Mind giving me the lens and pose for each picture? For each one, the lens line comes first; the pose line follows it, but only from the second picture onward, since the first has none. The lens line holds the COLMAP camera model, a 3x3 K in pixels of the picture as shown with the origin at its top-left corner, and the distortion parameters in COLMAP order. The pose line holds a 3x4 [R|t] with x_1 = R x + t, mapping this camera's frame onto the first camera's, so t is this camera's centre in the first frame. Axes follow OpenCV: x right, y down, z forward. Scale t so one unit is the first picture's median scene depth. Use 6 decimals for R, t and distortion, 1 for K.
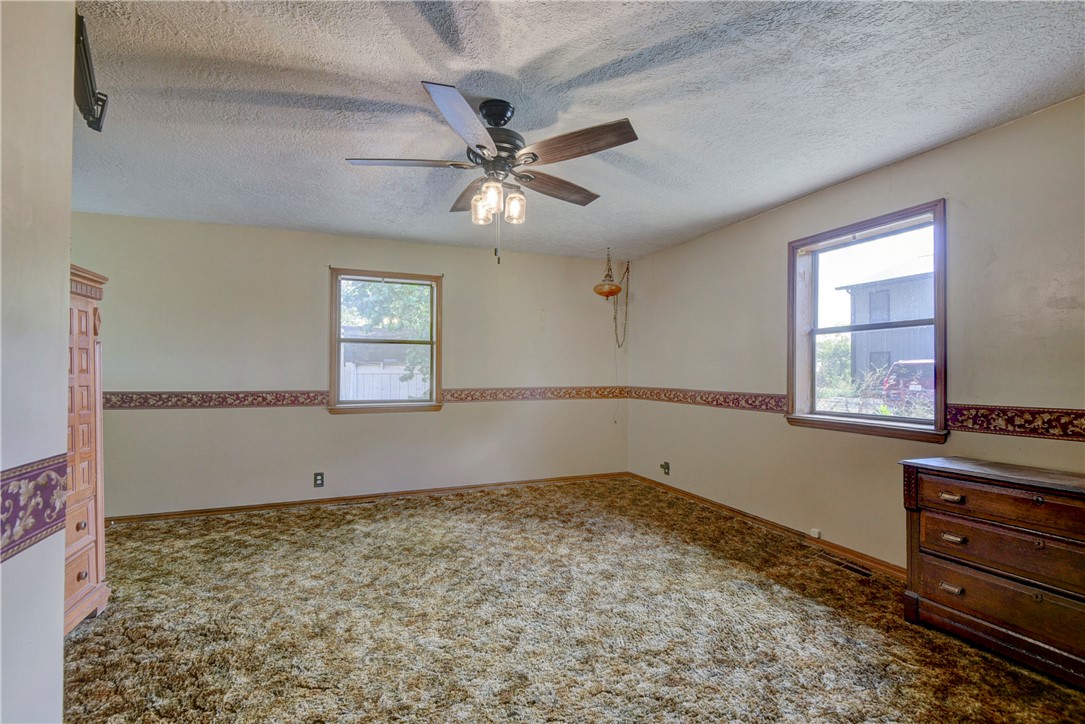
lens RADIAL K [[495.8, 0, 542.5], [0, 495.8, 362.0], [0, 0, 1]] dist [0.001518, 0.000198]
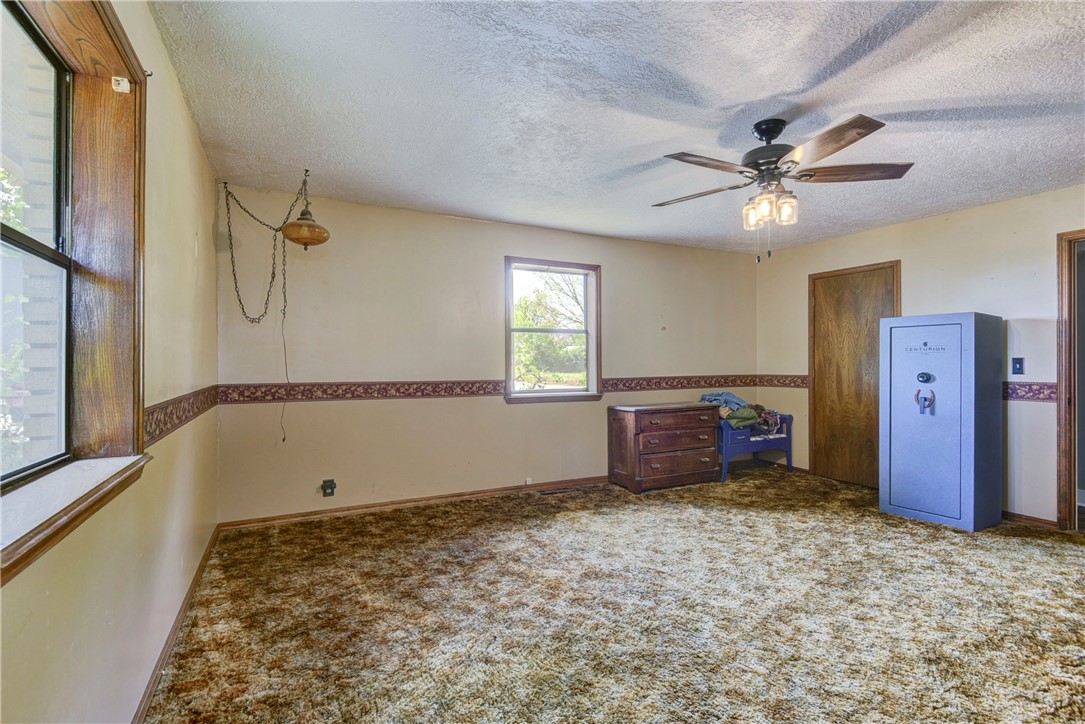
lens RADIAL K [[518.7, 0, 542.5], [0, 518.7, 362.0], [0, 0, 1]] dist [0.000538, -0.000317]
pose [[-0.086057, -0.020385, 0.996082, -0.772832], [-0.027920, 0.999447, 0.018042, -0.003333], [-0.995899, -0.026258, -0.086578, 0.998746]]
